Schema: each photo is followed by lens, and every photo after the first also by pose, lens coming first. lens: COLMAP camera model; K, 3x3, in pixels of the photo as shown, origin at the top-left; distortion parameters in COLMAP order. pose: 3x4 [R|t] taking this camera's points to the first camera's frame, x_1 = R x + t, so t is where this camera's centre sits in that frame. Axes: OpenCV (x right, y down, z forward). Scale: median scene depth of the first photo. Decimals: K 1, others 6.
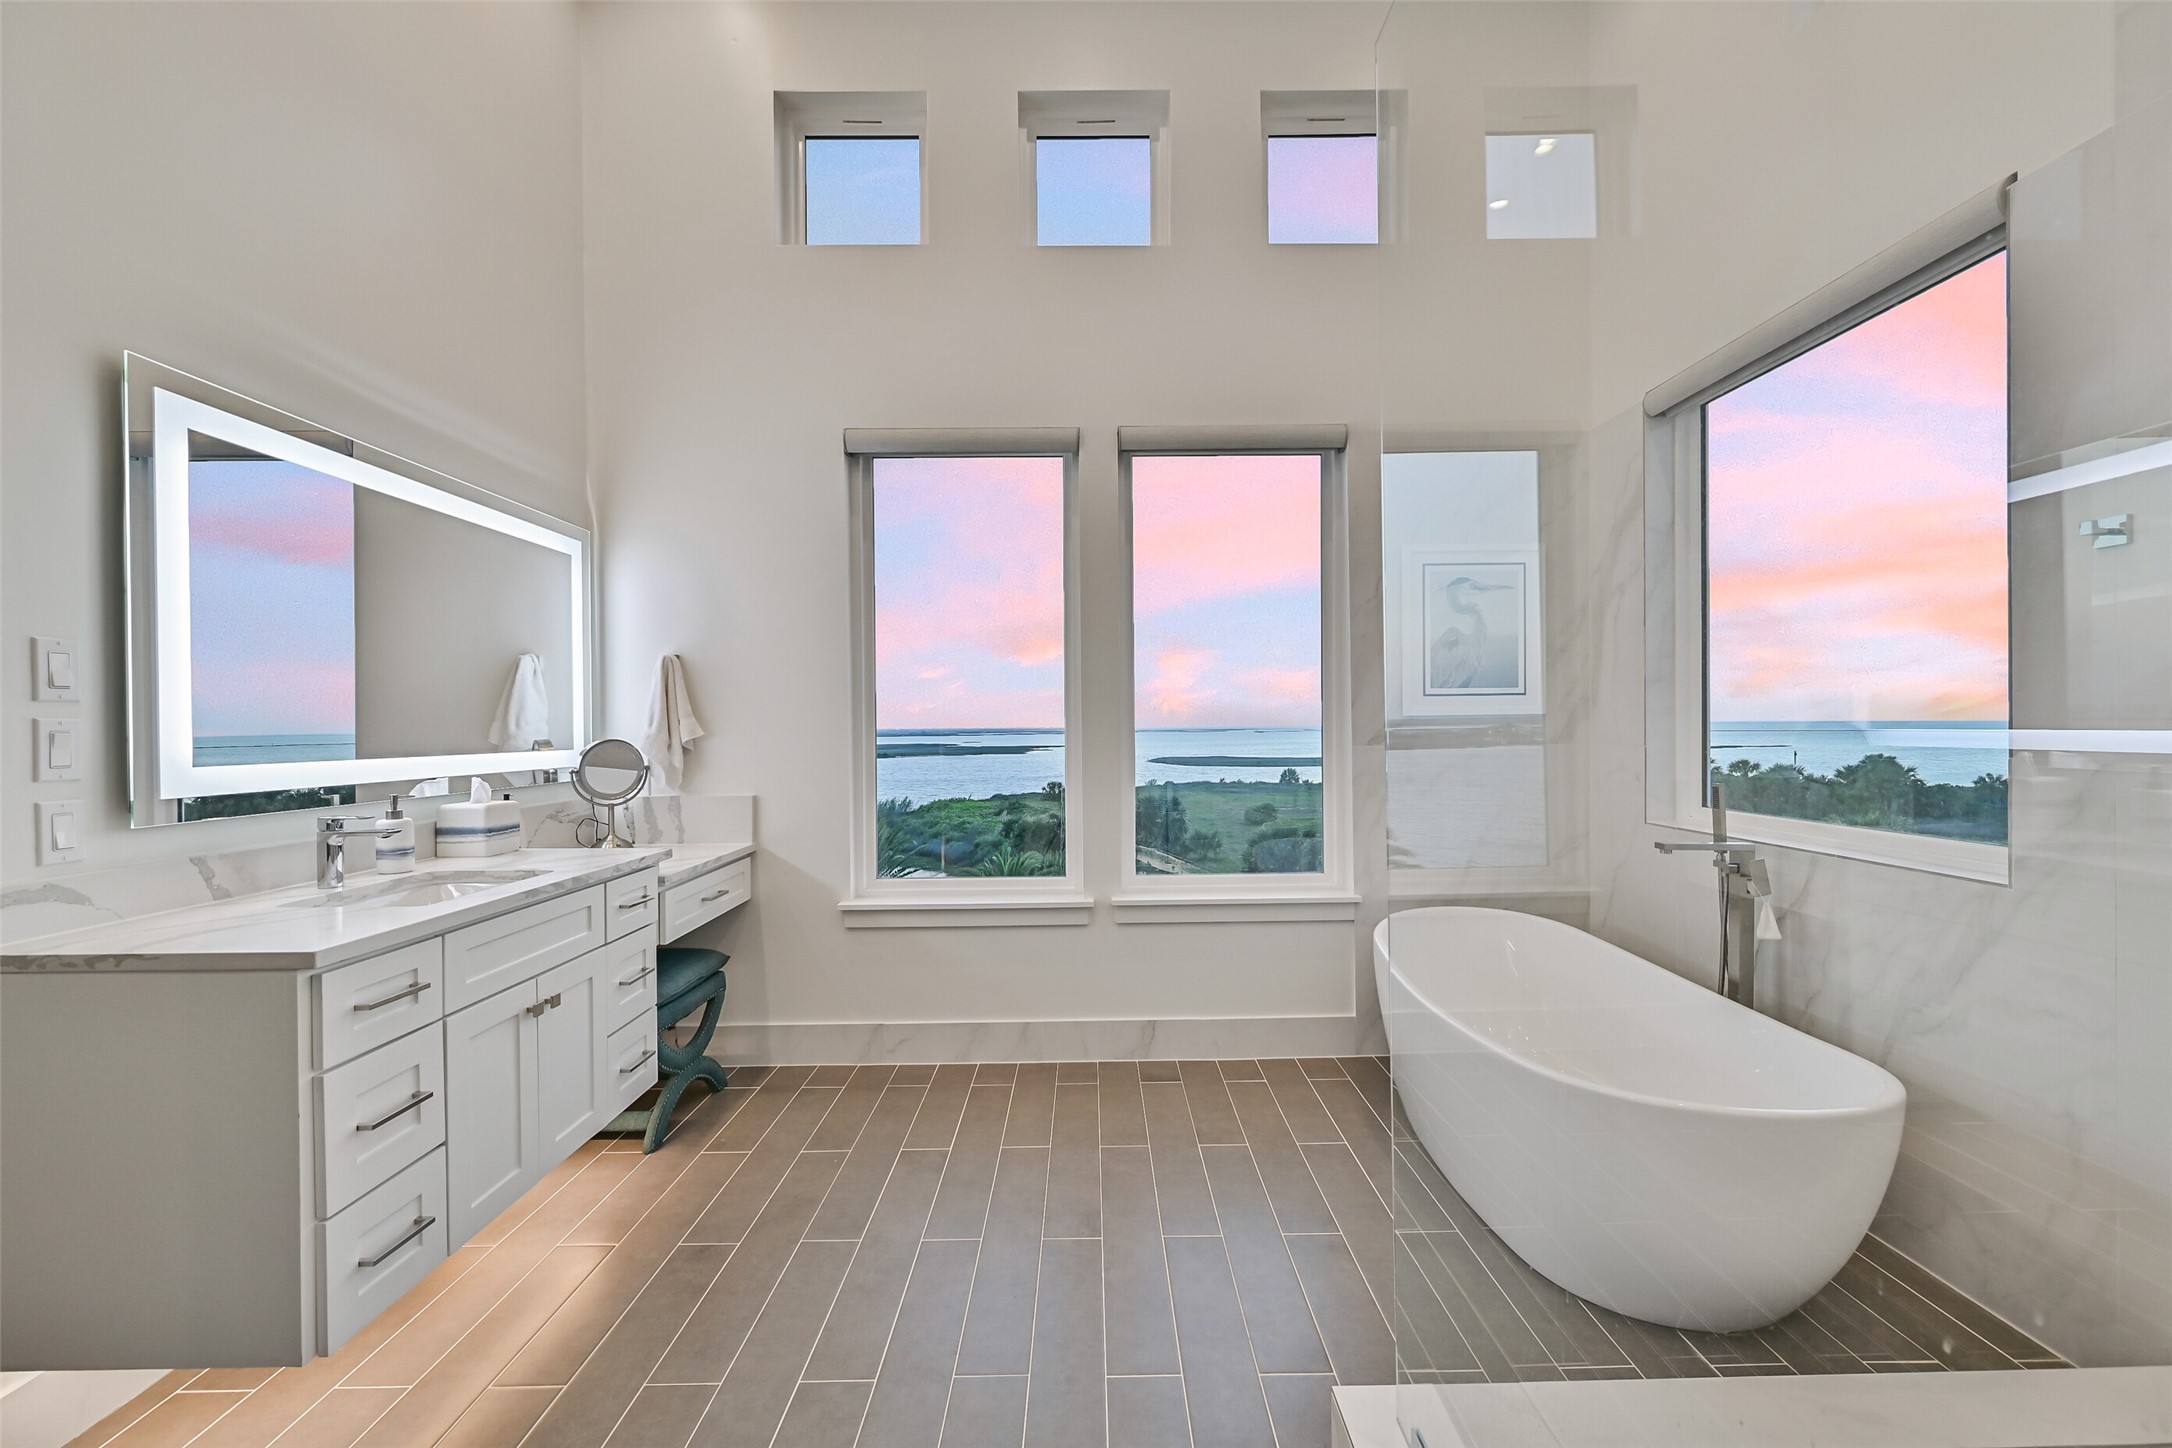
lens RADIAL K [[851.5, 0, 1092.4], [0, 851.5, 721.2], [0, 0, 1]] dist [0.002287, -0.000252]
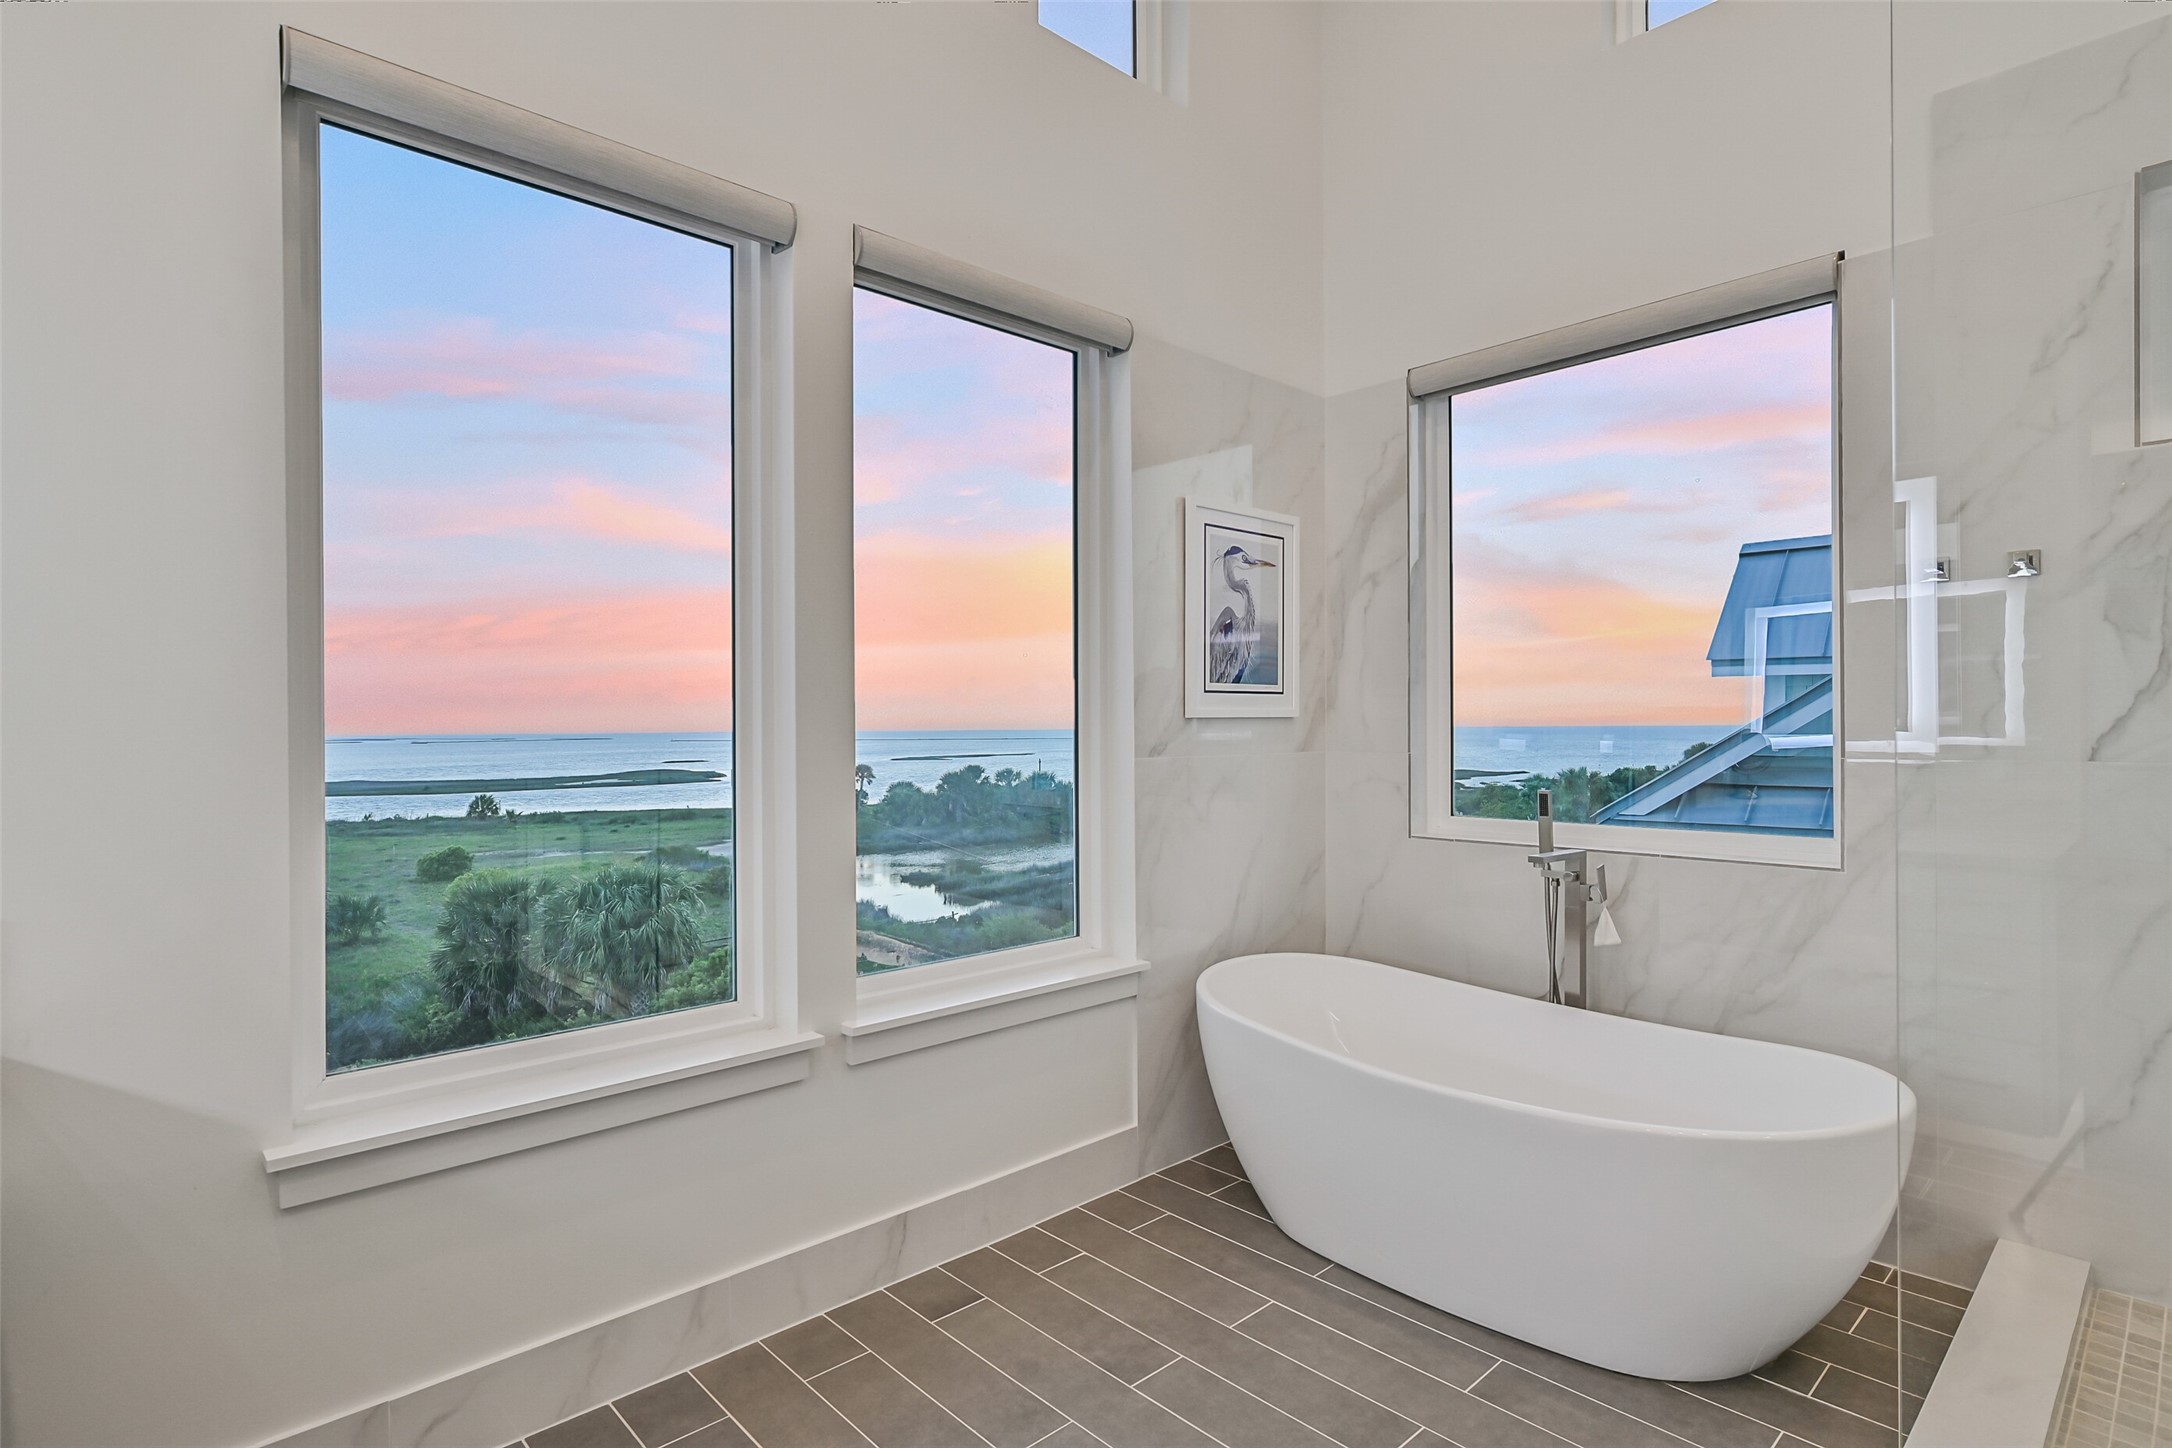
lens RADIAL K [[1090.5, 0, 1102.3], [0, 1090.5, 725.2], [0, 0, 1]] dist [-0.005239, 0.000493]
pose [[0.733318, 0.004927, 0.679868, -0.353083], [-0.002983, 0.999987, -0.004029, 0.004529], [-0.679879, 0.000927, 0.733324, 0.328929]]
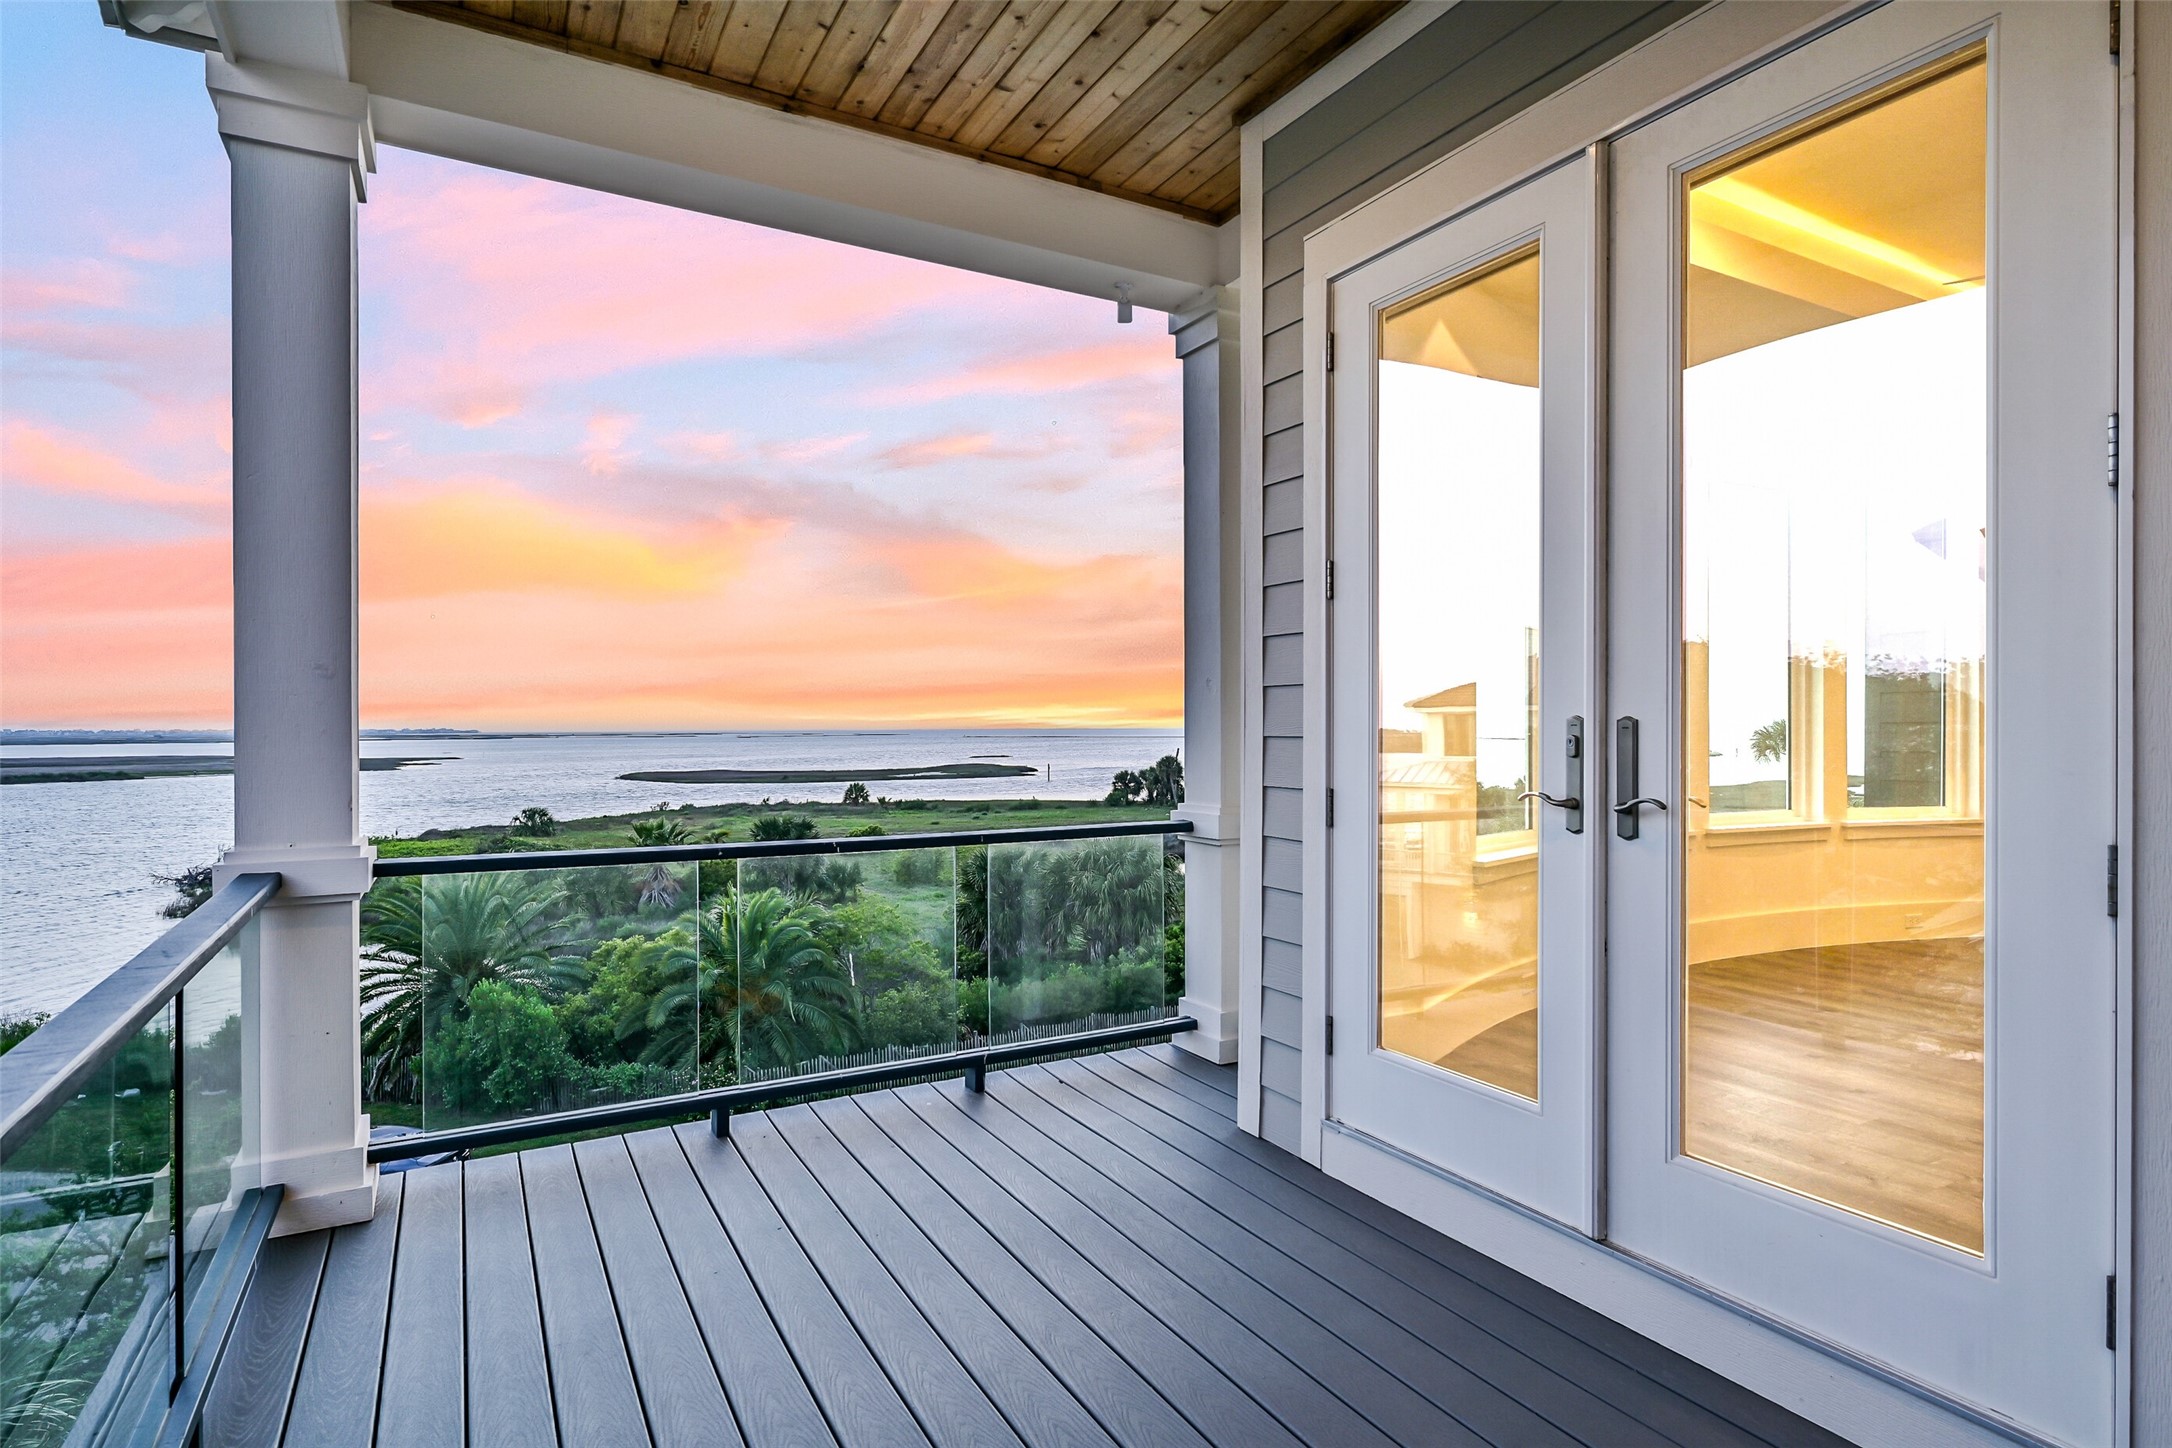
lens RADIAL K [[1090.5, 0, 1146.2], [0, 1090.5, 719.6], [0, 0, 1]] dist [-0.005239, 0.000493]
pose [[0.875999, 0.009886, 0.482211, -2.835984], [-0.008191, 0.999951, -0.005621, 0.045359], [-0.482243, 0.000975, 0.876037, -0.136992]]
